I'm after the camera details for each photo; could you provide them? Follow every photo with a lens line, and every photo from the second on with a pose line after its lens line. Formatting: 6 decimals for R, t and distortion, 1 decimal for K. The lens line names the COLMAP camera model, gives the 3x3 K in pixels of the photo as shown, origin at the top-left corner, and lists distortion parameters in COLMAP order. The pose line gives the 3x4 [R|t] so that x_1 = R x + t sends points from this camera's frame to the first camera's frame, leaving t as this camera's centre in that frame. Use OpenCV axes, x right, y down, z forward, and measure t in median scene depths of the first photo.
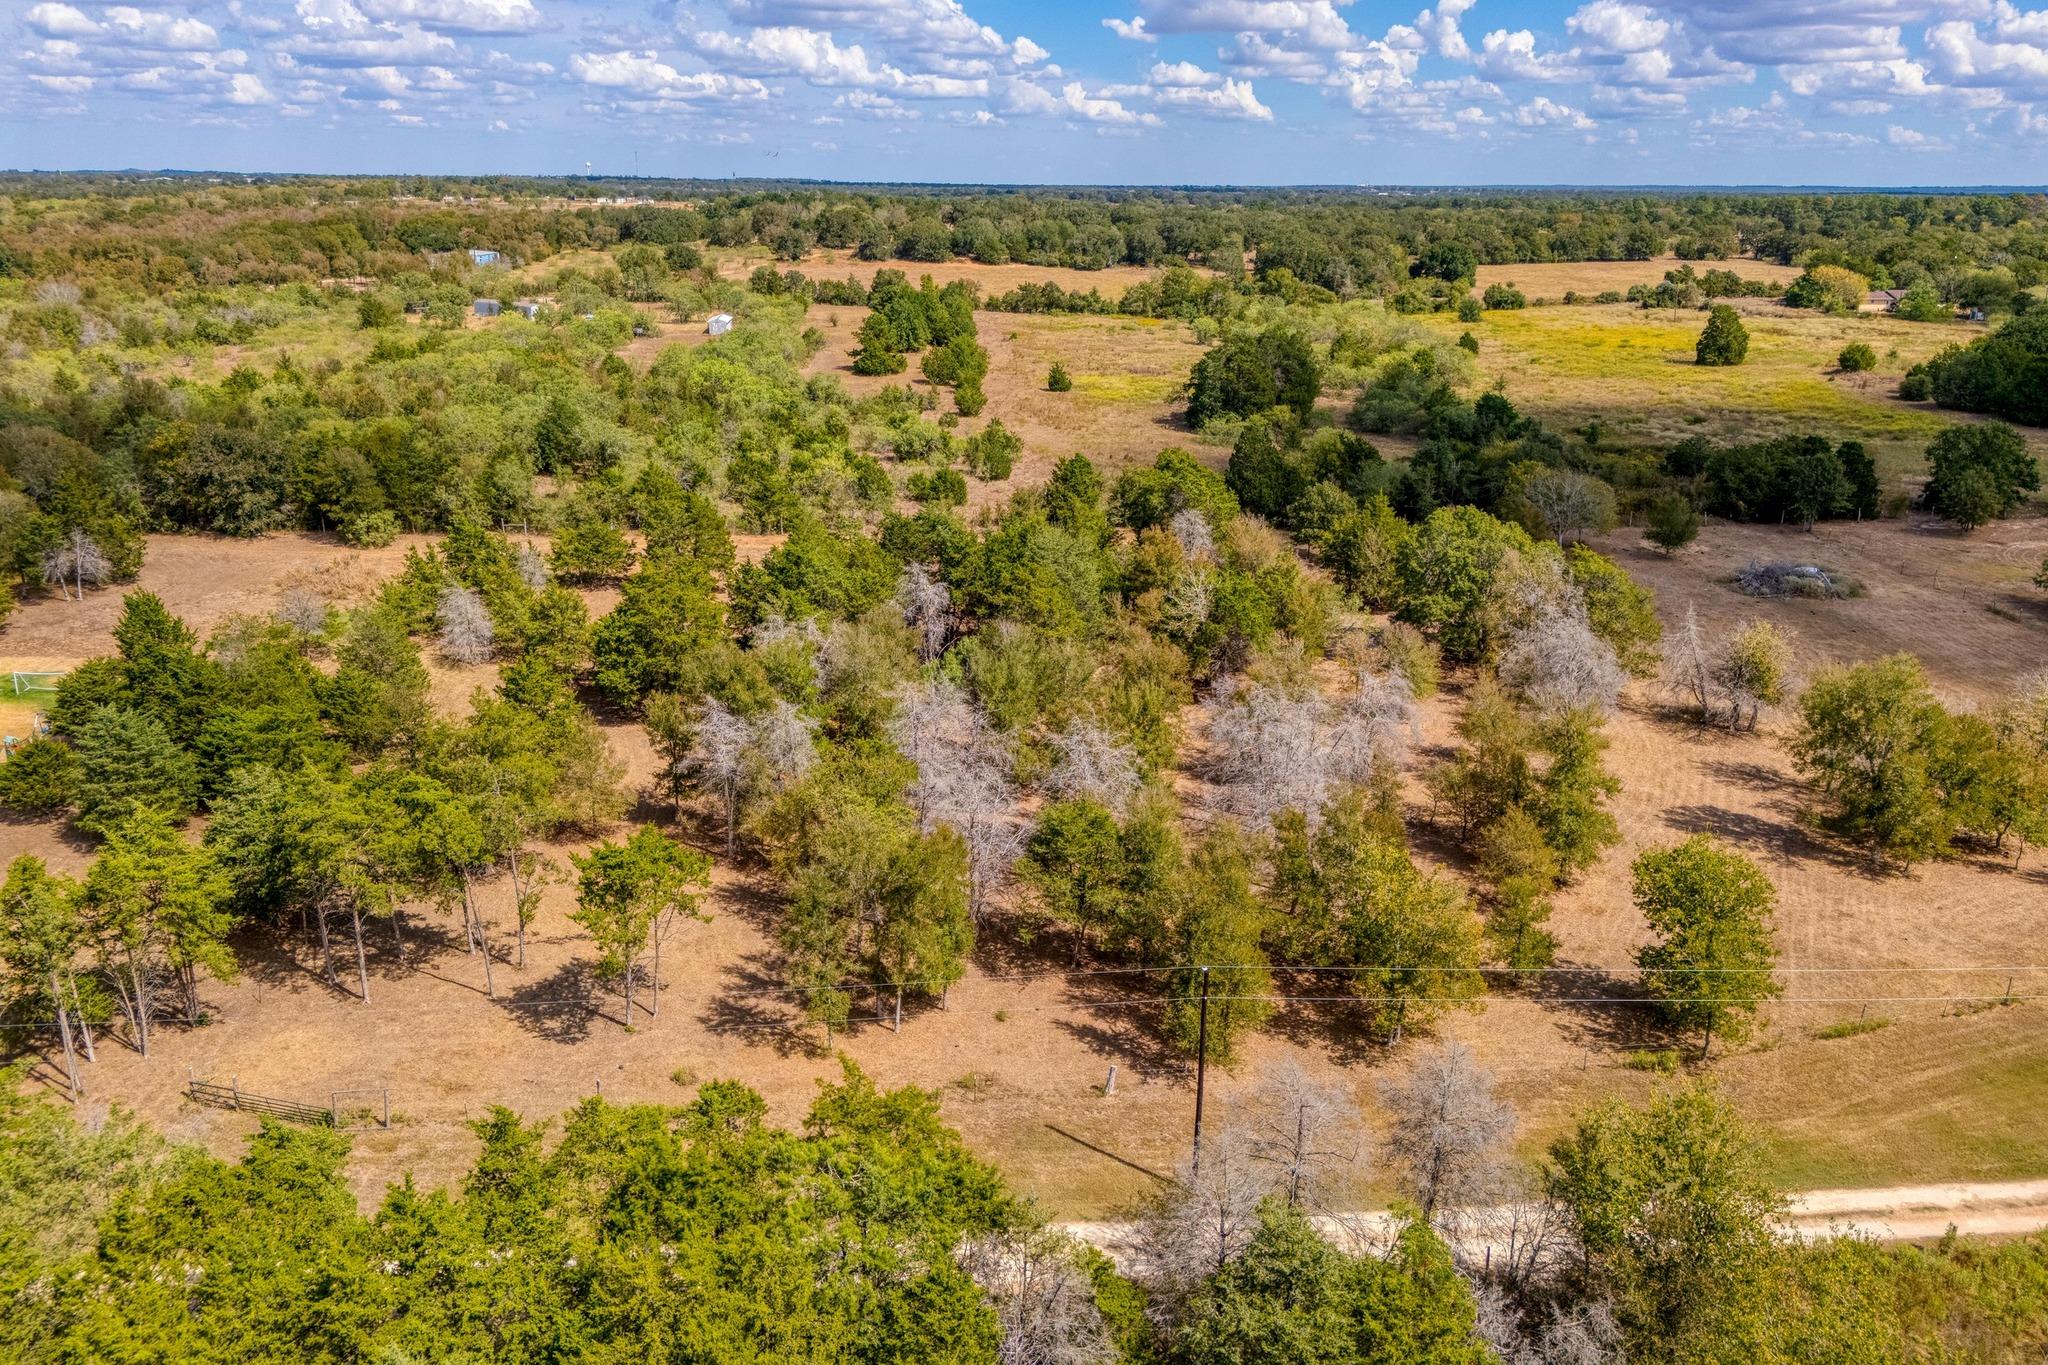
lens RADIAL K [[1507.1, 0, 1023.8], [0, 1507.1, 578.9], [0, 0, 1]] dist [0.110023, -0.123988]
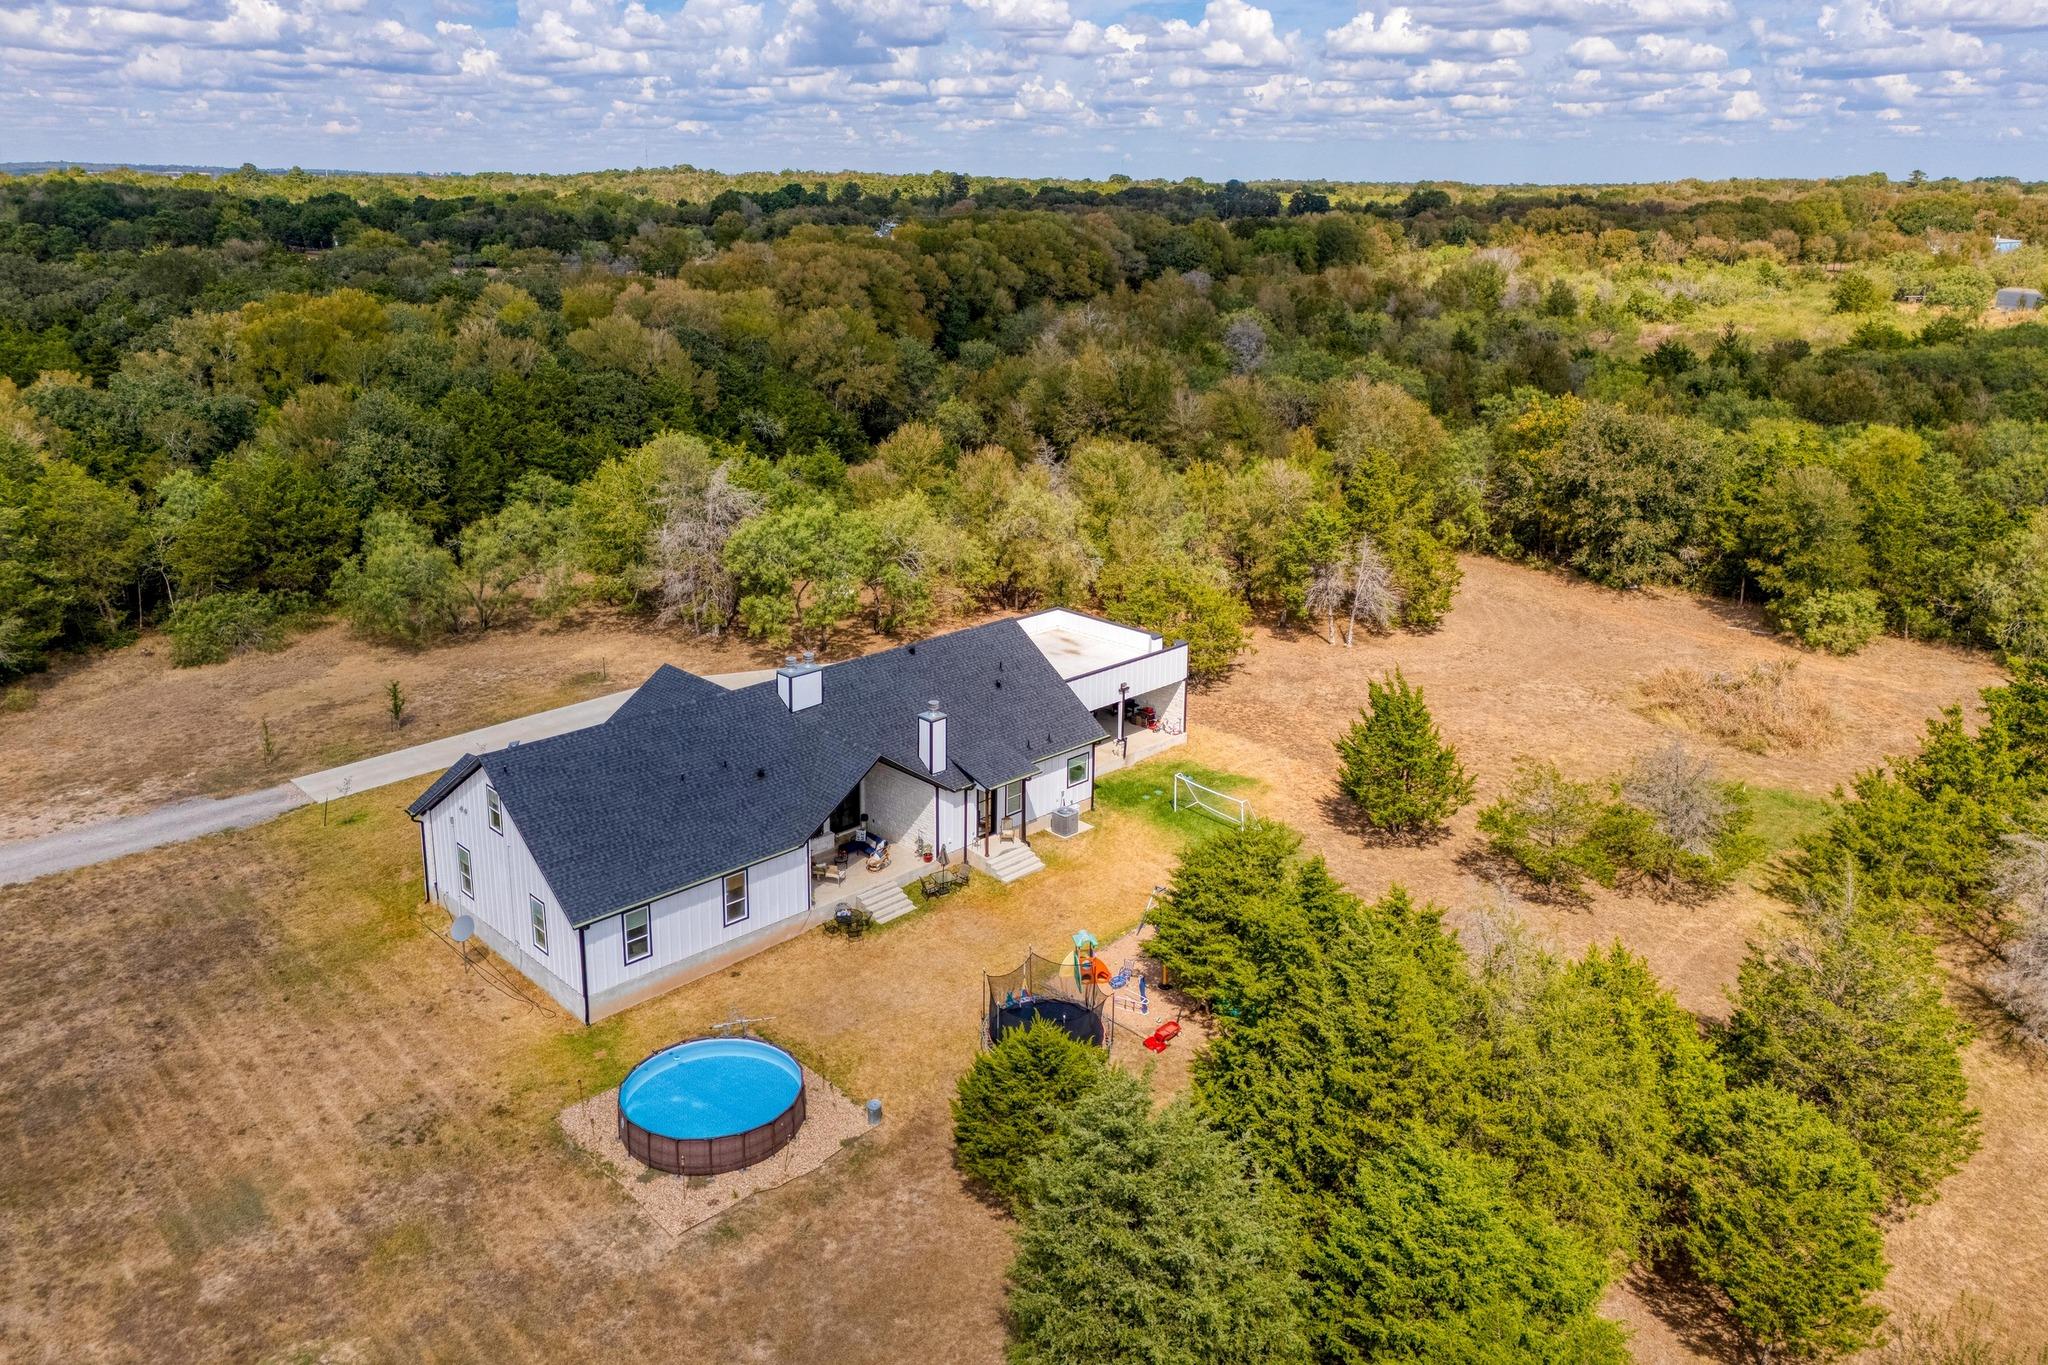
lens RADIAL K [[1511.3, 0, 1024.1], [0, 1511.3, 578.7], [0, 0, 1]] dist [0.049627, 0.003328]
pose [[0.646888, 0.192453, -0.737900, -0.207383], [-0.199198, 0.976680, 0.080100, -0.032626], [0.736108, 0.095173, 0.670139, 0.412257]]
